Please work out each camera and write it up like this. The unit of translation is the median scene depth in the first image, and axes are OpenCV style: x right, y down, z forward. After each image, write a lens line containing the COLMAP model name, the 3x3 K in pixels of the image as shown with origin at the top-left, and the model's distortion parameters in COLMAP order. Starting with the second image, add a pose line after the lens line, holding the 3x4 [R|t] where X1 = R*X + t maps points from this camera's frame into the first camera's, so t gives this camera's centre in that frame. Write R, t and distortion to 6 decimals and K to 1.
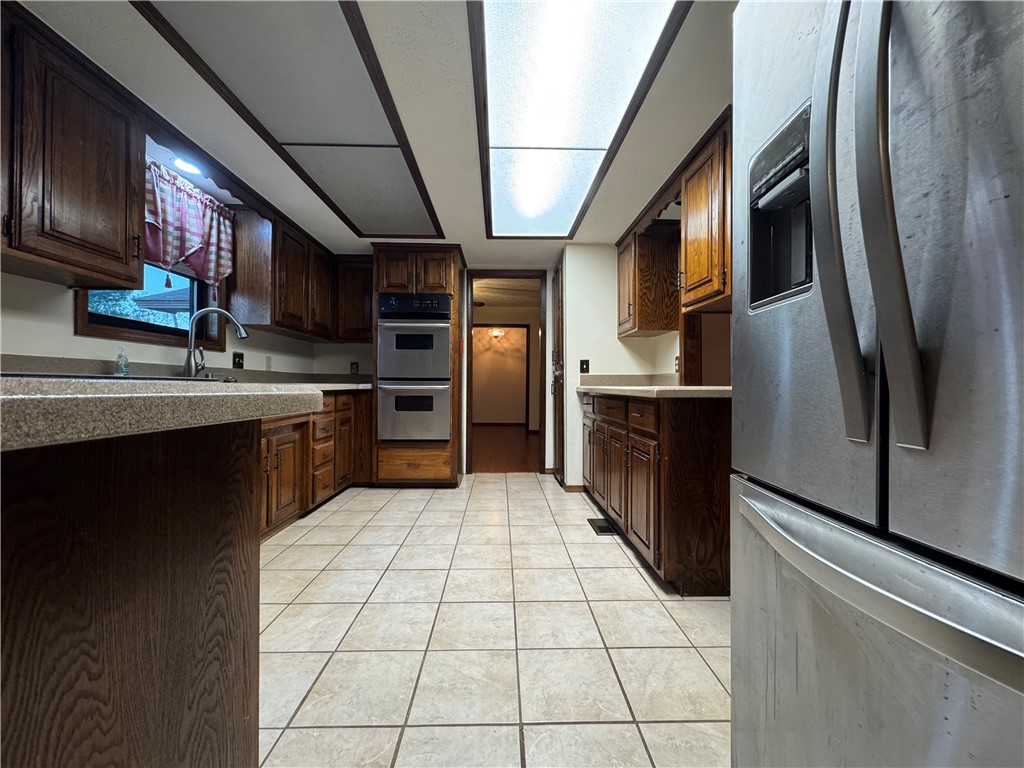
lens RADIAL K [[410.5, 0, 512.0], [0, 410.5, 384.0], [0, 0, 1]] dist [-0.000956, -0.000069]
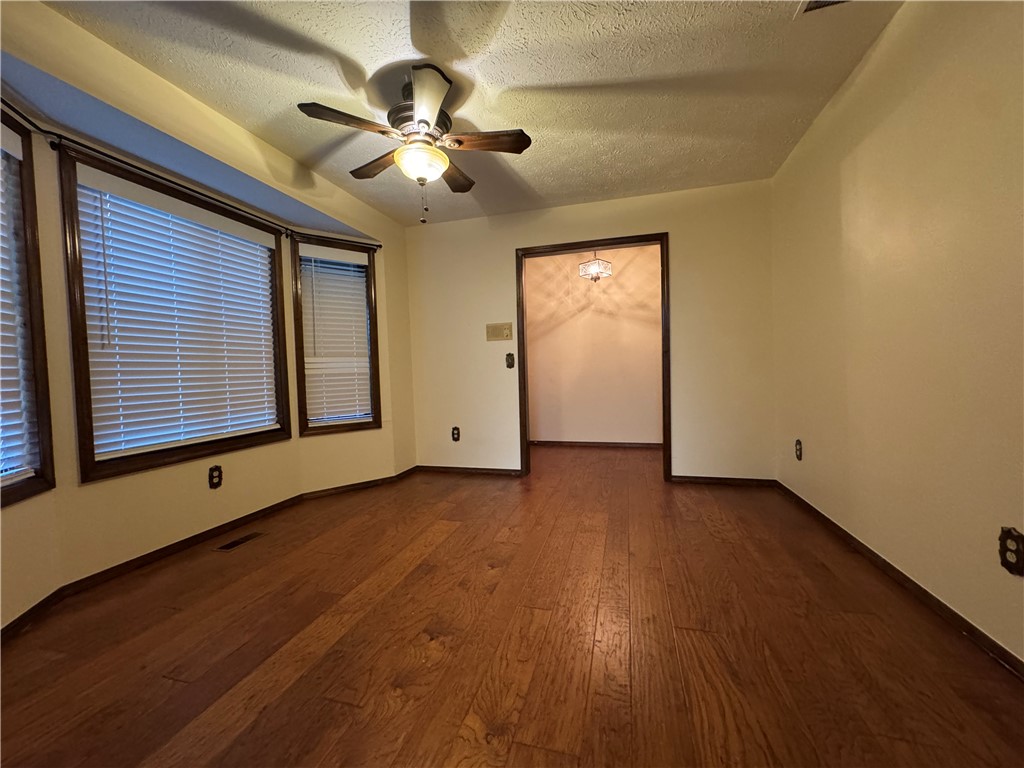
lens RADIAL K [[410.5, 0, 512.0], [0, 410.5, 384.0], [0, 0, 1]] dist [-0.000956, -0.000069]
pose [[0.954291, -0.024845, -0.297845, 0.013736], [0.036095, 0.998825, 0.032330, -0.007955], [0.296692, -0.041603, 0.954067, 0.658790]]
